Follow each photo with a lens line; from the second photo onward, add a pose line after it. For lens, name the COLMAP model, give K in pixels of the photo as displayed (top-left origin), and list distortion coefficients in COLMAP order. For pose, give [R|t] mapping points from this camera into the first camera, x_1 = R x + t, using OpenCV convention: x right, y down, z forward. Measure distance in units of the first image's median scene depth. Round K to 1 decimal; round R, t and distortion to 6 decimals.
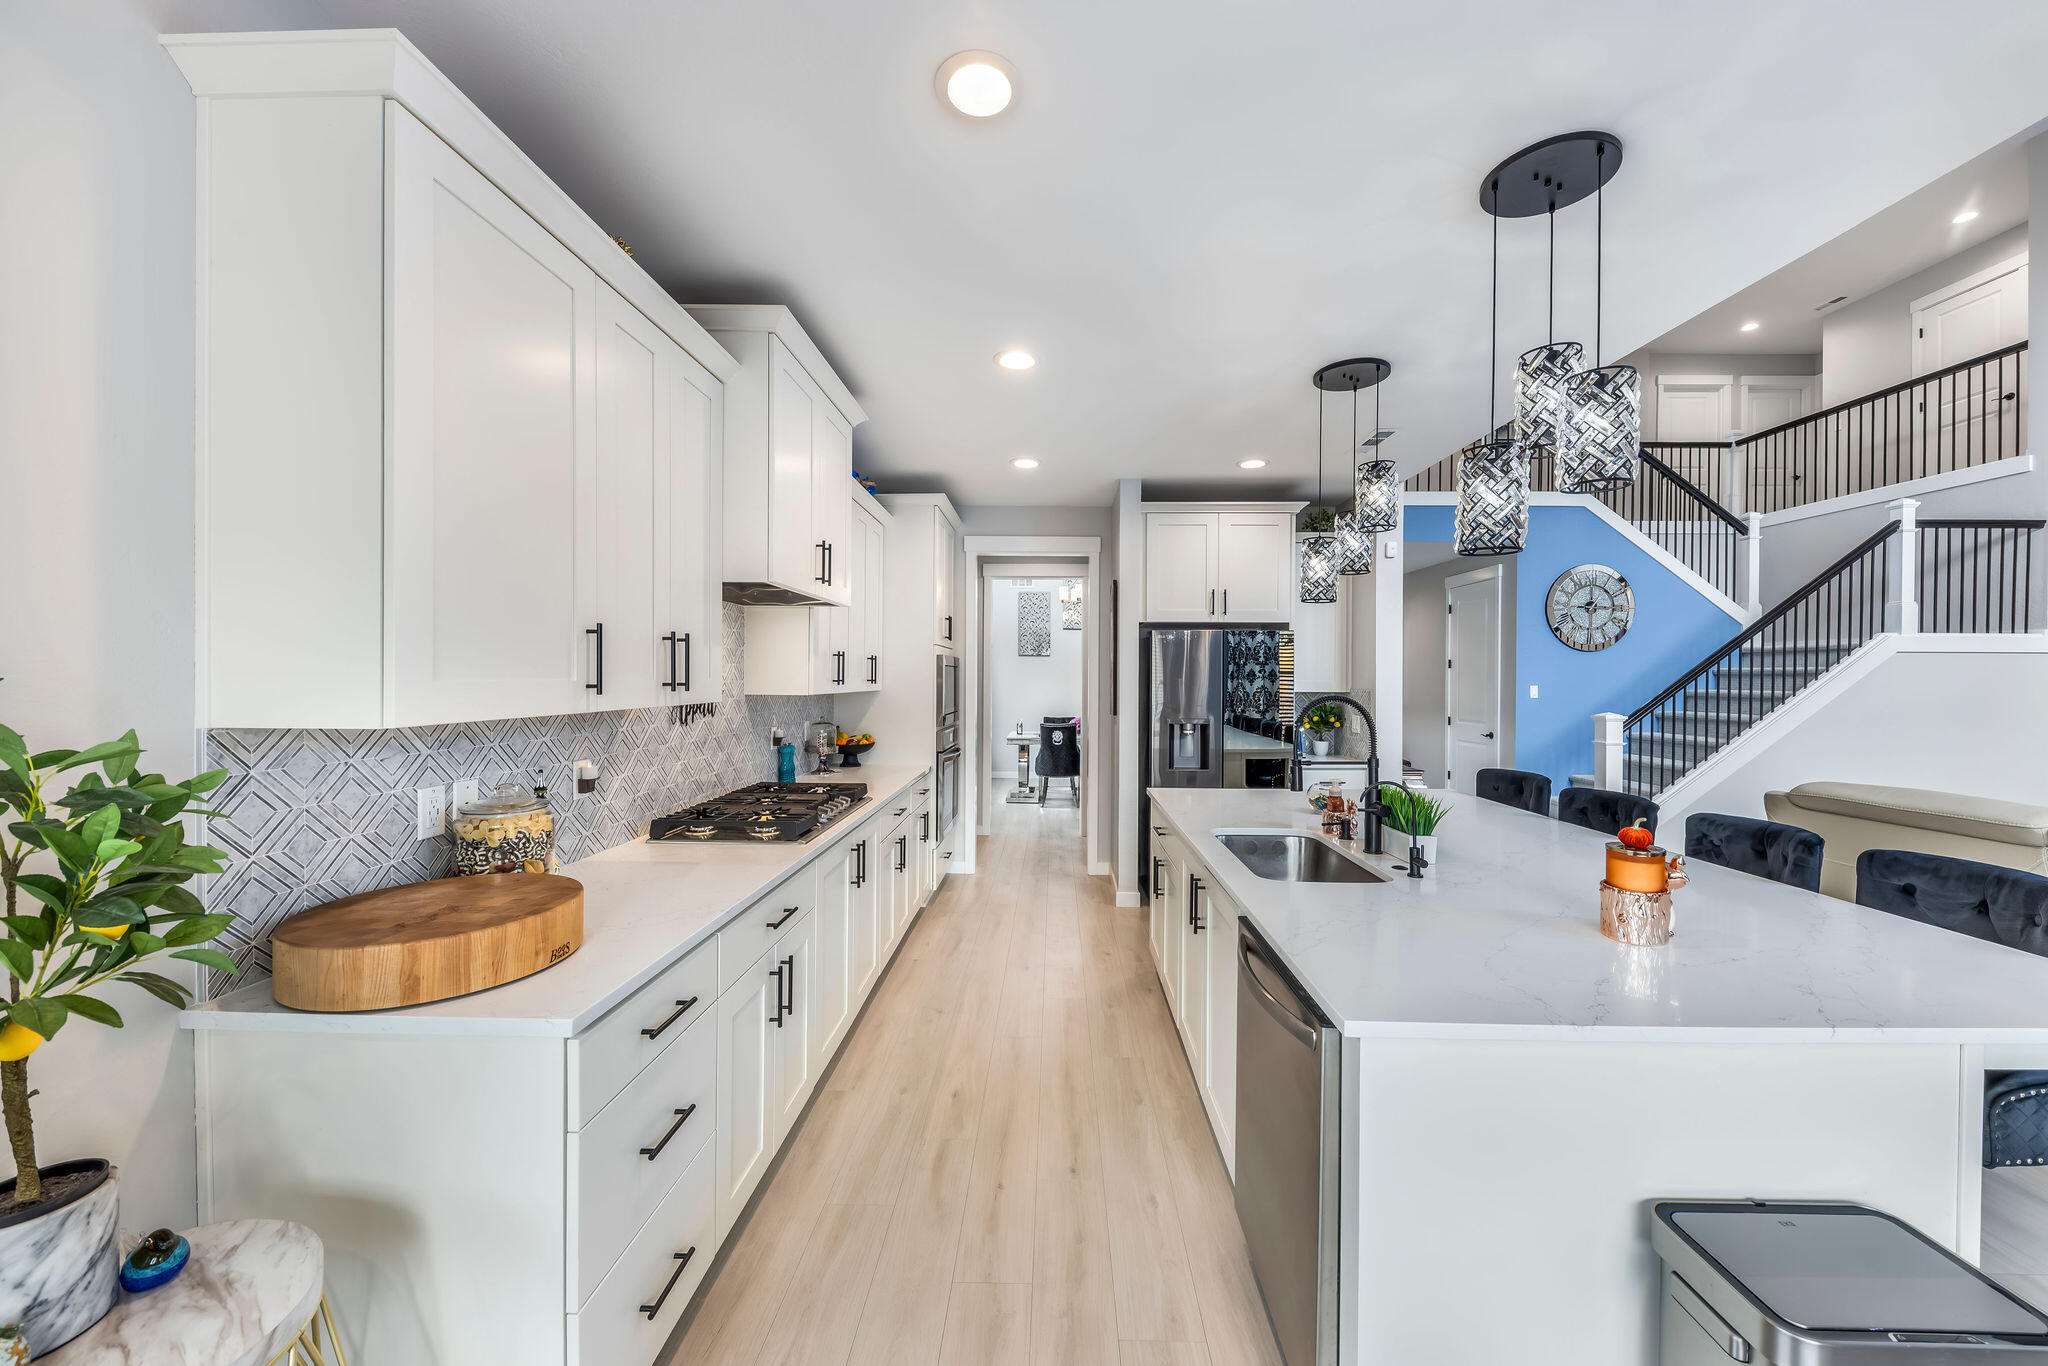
lens RADIAL K [[748.5, 0, 1021.1], [0, 748.5, 683.4], [0, 0, 1]] dist [-0.003623, -0.000749]
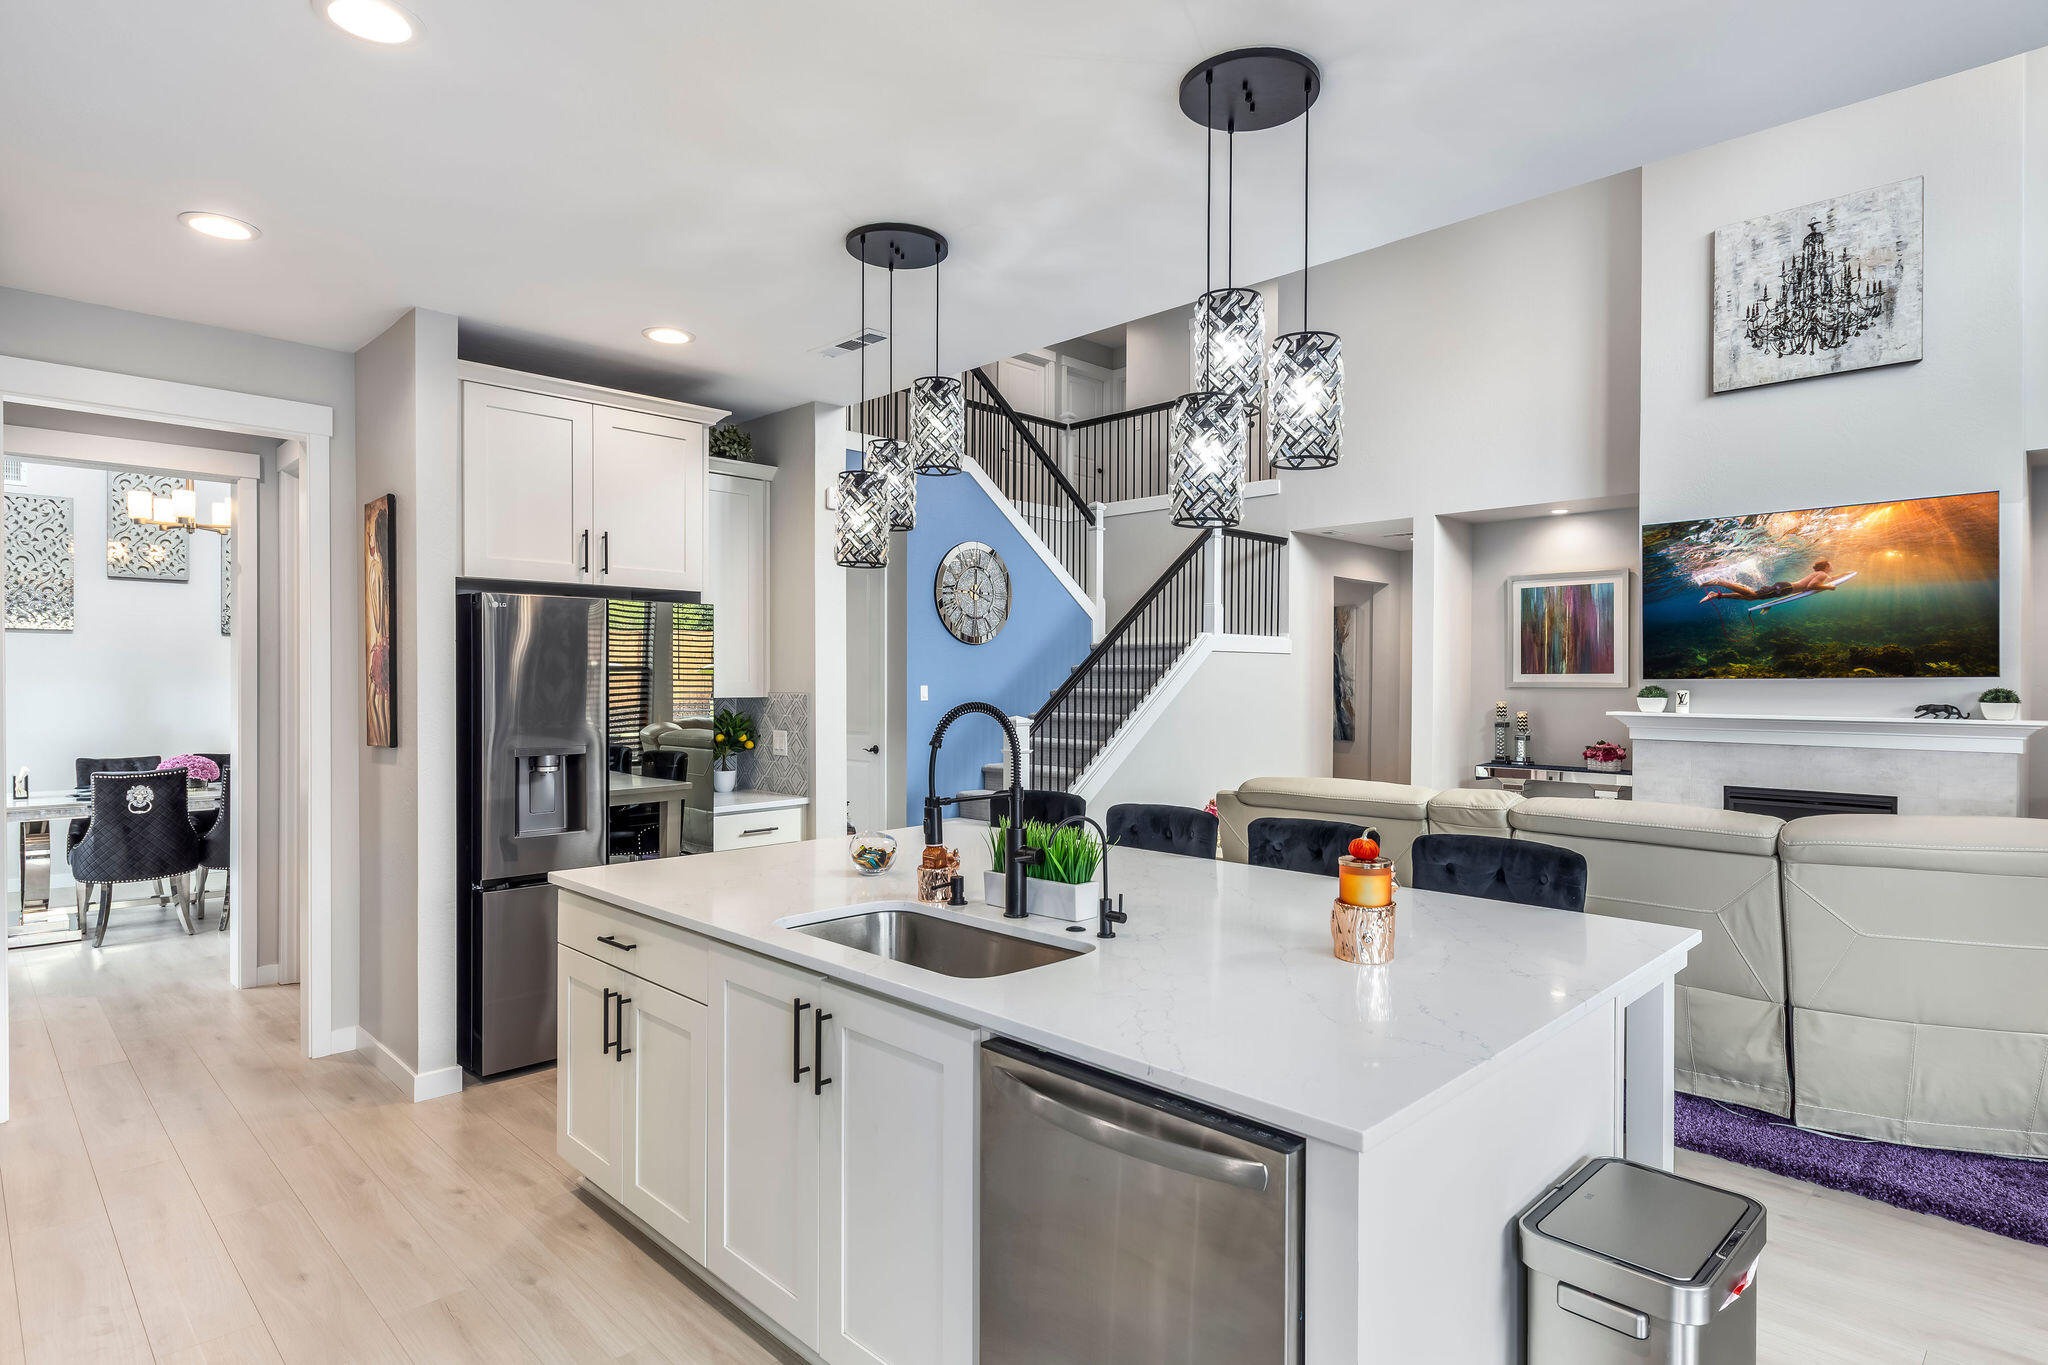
lens RADIAL K [[1109.3, 0, 1062.9], [0, 1109.3, 687.8], [0, 0, 1]] dist [0.001409, 0.000155]
pose [[0.668496, -0.009453, 0.743655, -0.134580], [0.006725, 0.999955, 0.006666, -0.001767], [-0.743685, 0.000545, 0.668530, 0.107111]]
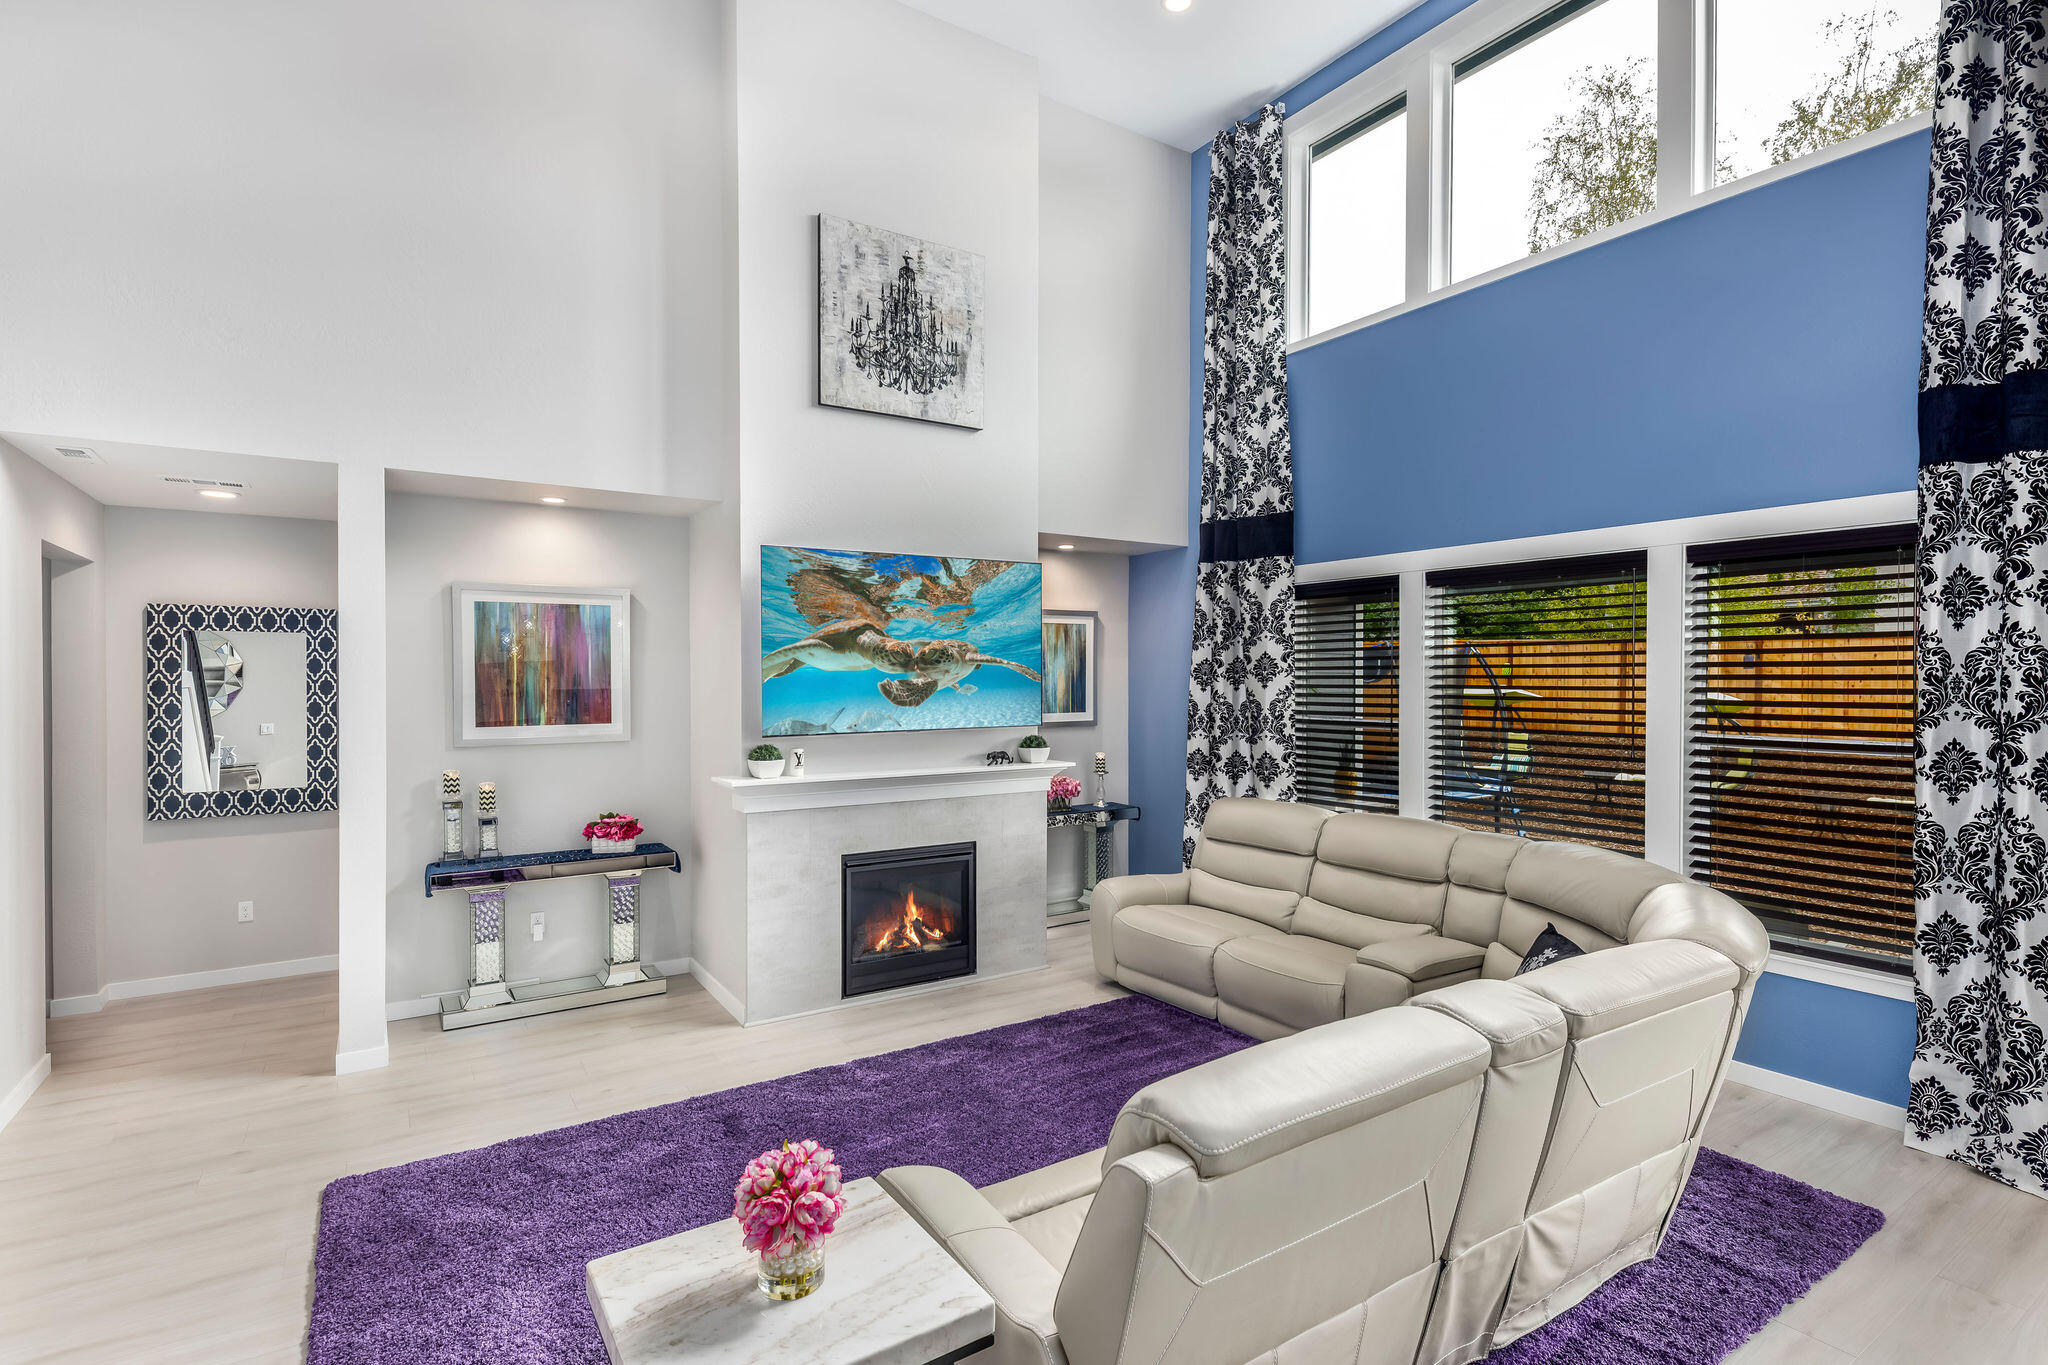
lens RADIAL K [[980.2, 0, 1012.1], [0, 980.2, 681.5], [0, 0, 1]] dist [0.010839, -0.000431]
pose [[-0.572114, -0.012521, 0.820078, 0.409669], [0.001124, 0.999871, 0.016051, -0.067154], [-0.820173, 0.010105, -0.572026, 0.815117]]
